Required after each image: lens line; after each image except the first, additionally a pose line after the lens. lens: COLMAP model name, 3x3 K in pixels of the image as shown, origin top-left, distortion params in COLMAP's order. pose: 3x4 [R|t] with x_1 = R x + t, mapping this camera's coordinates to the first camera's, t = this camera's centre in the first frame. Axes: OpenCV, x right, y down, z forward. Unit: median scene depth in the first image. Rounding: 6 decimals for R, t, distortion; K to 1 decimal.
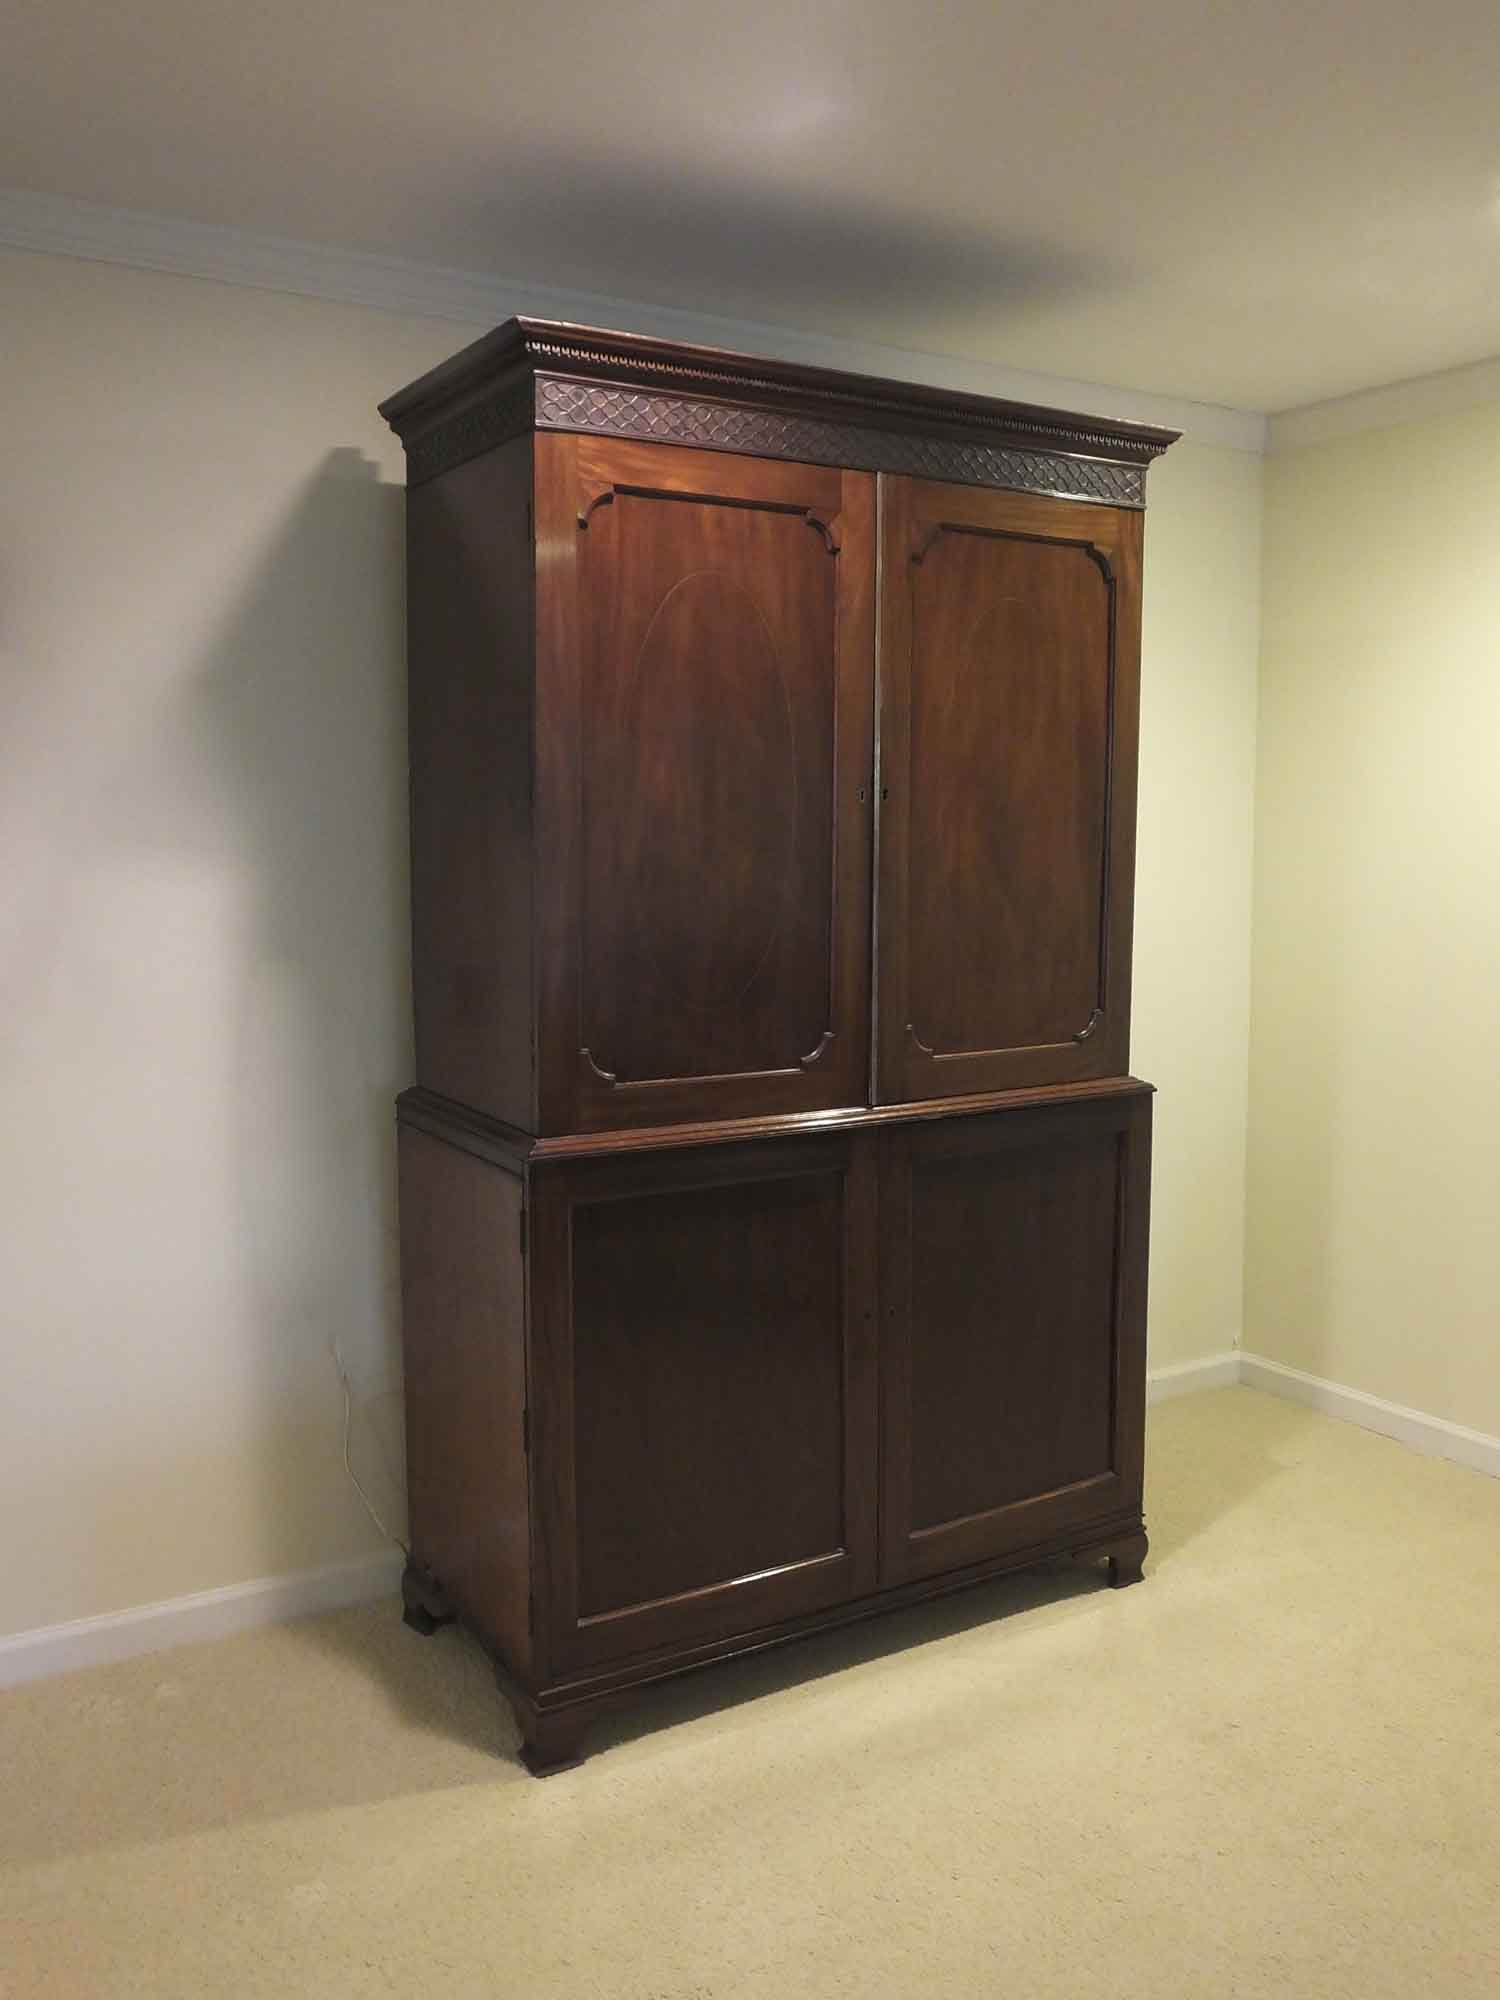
lens RADIAL K [[1584.8, 0, 743.3], [0, 1584.8, 1004.8], [0, 0, 1]] dist [-0.005511, 0.000754]
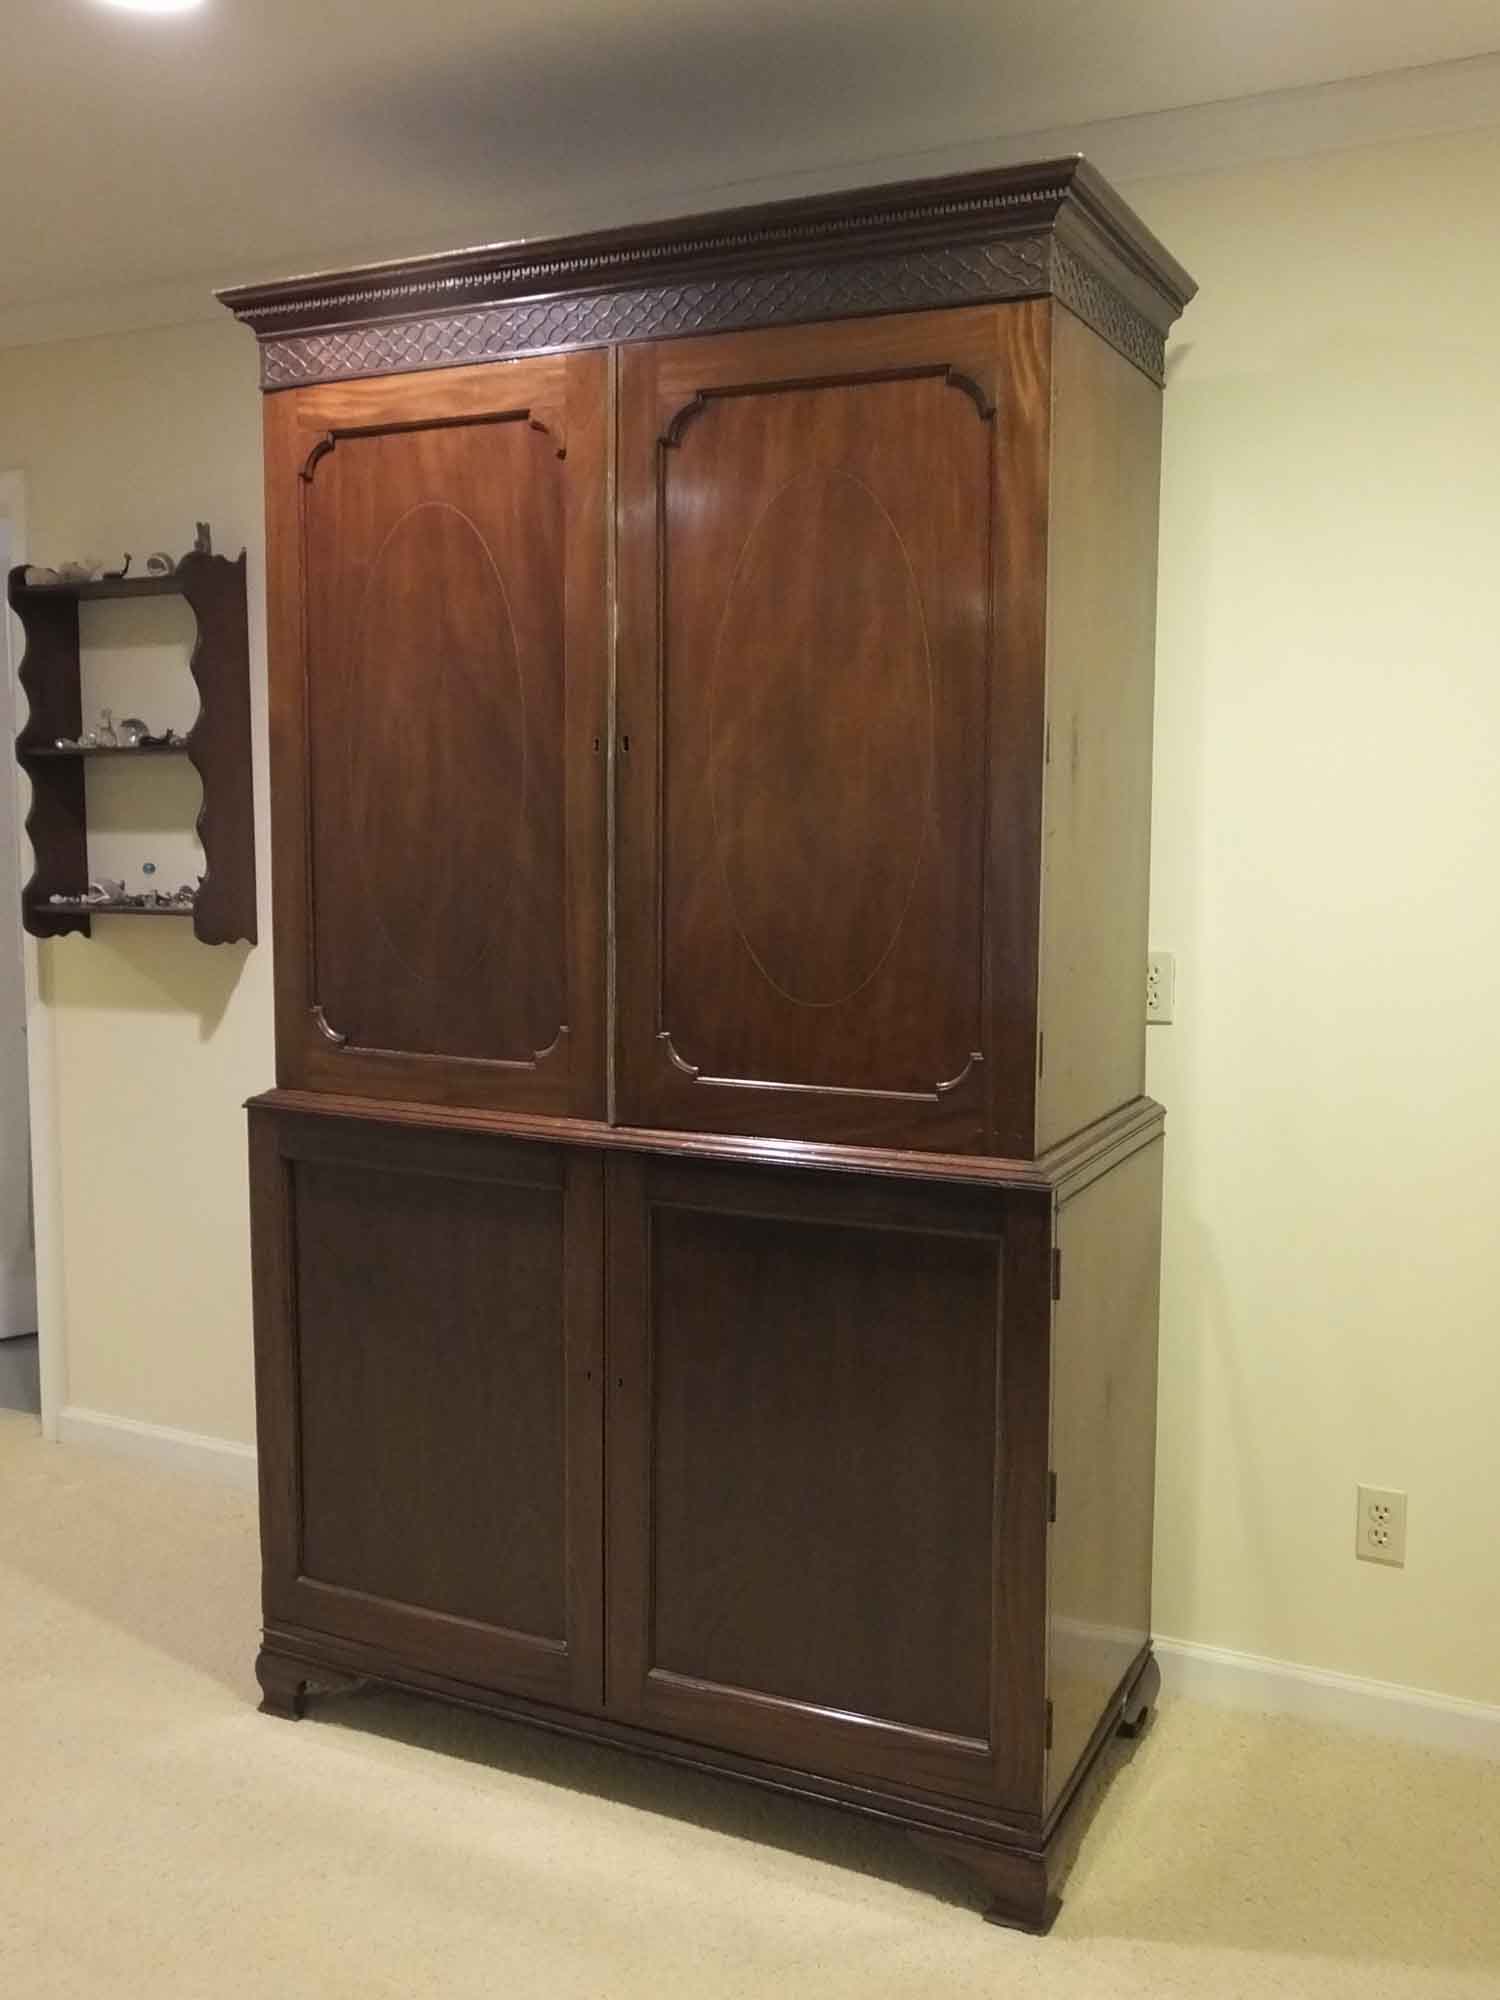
lens RADIAL K [[1843.4, 0, 750.0], [0, 1843.4, 1000.0], [0, 0, 1]] dist [0.007966, 0.008580]
pose [[0.542002, 0.097350, -0.834719, 0.921900], [-0.091787, 0.994183, 0.056348, -0.061120], [0.835349, 0.046076, 0.547785, 0.542638]]
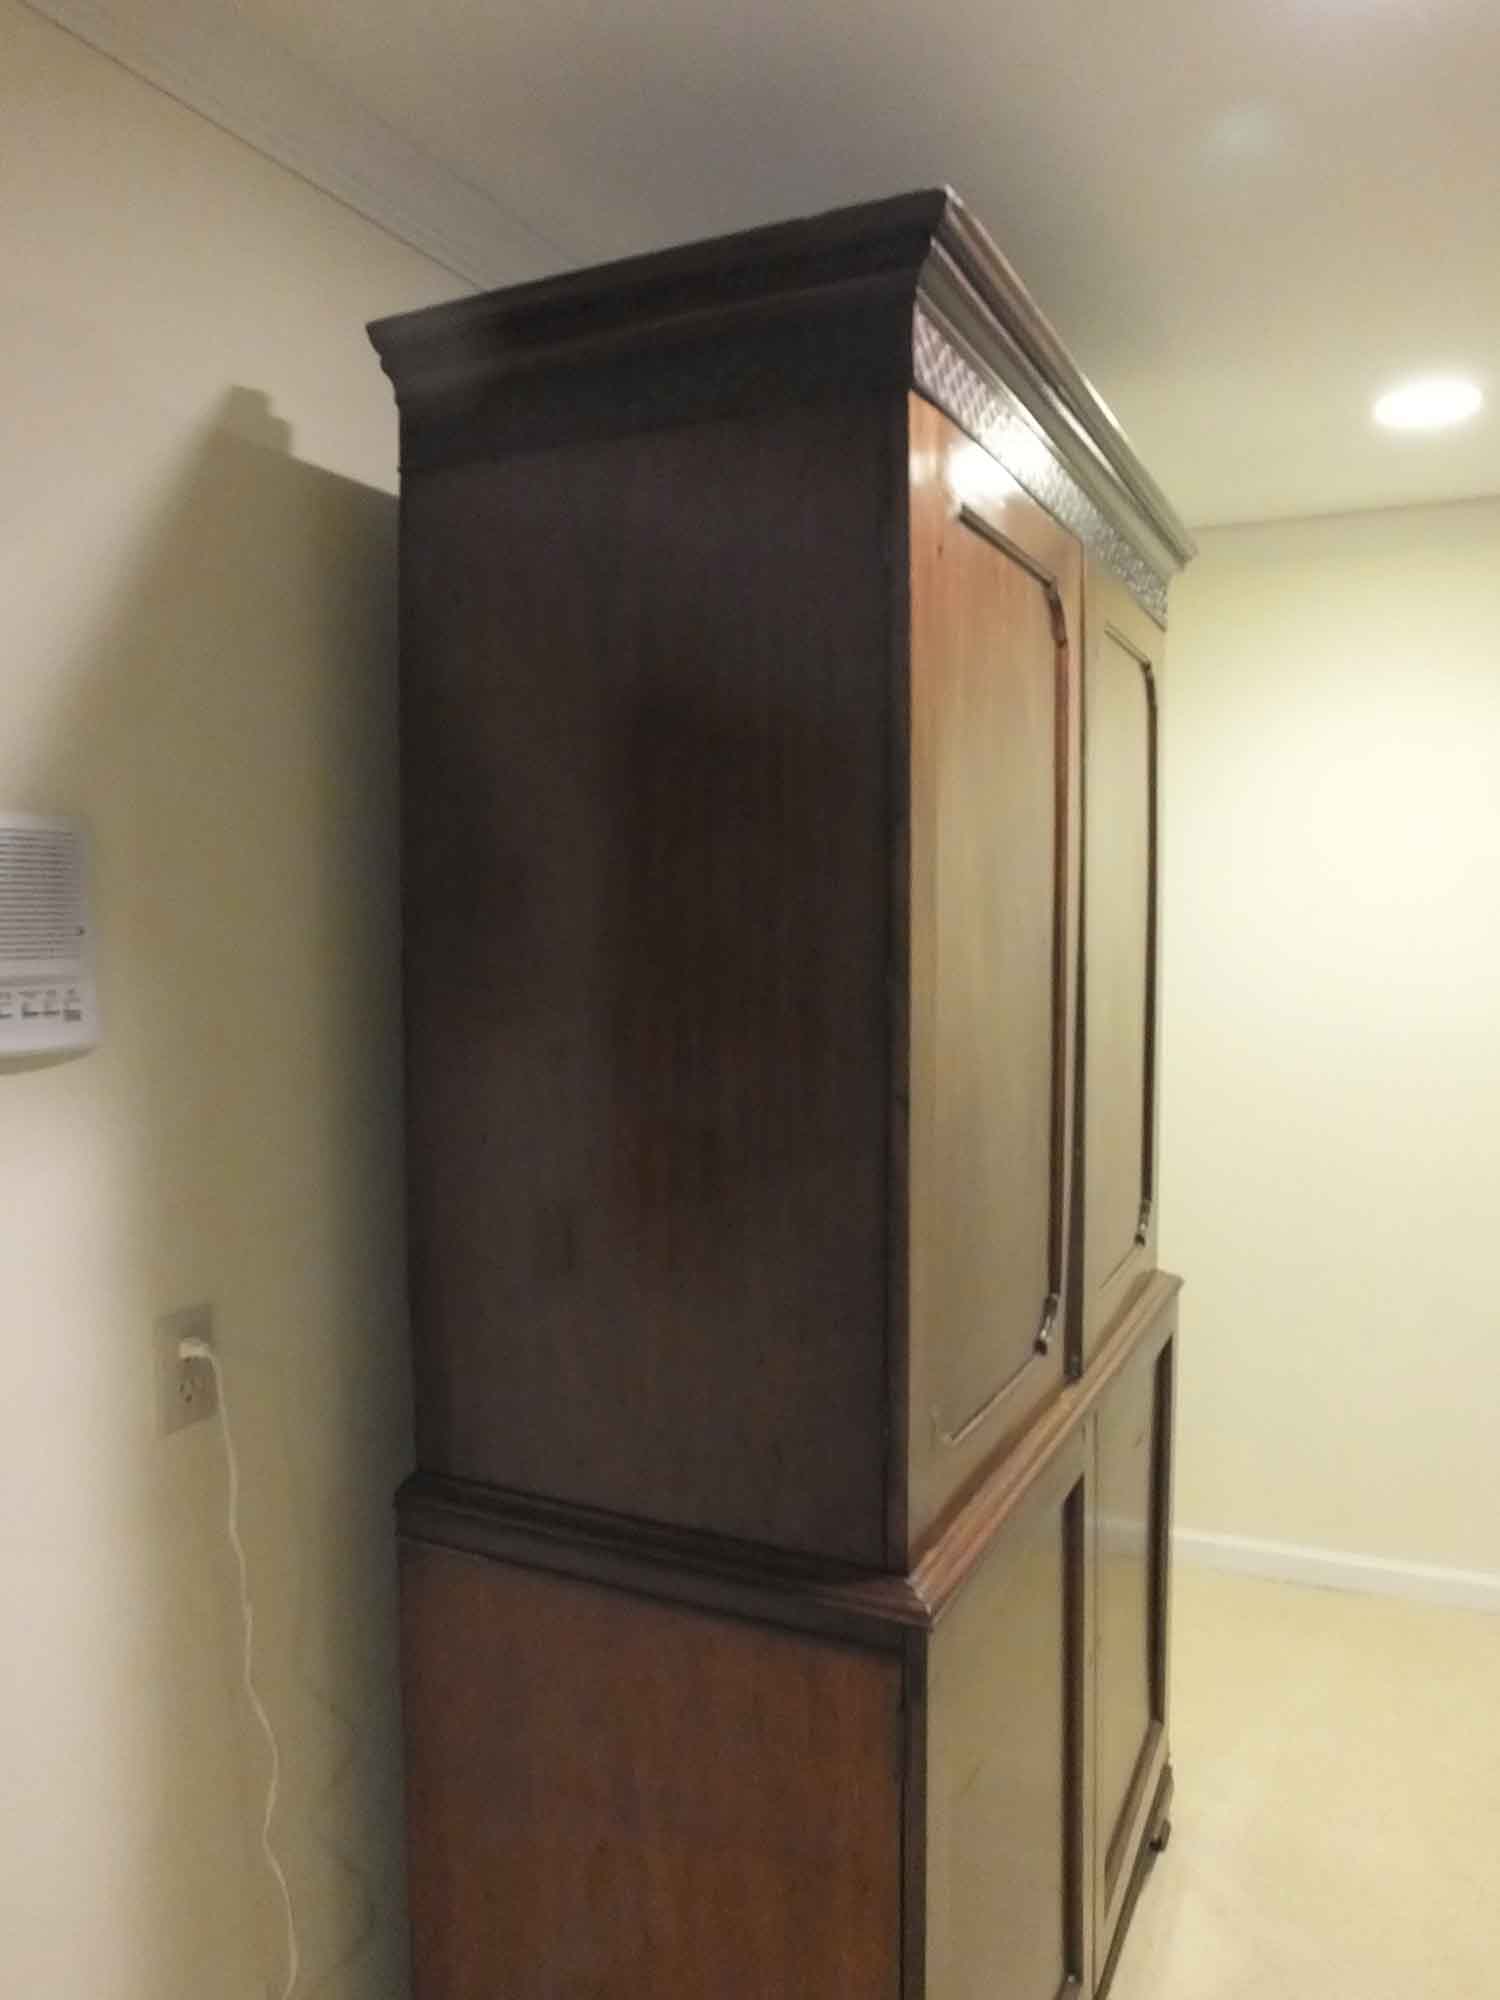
lens RADIAL K [[1386.1, 0, 750.0], [0, 1386.1, 1000.0], [0, 0, 1]] dist [-0.007179, -0.003406]
pose [[0.842679, -0.047230, 0.536341, -0.399105], [0.073235, 0.996942, -0.027274, -0.109424], [-0.533412, 0.062262, 0.843561, 0.520897]]
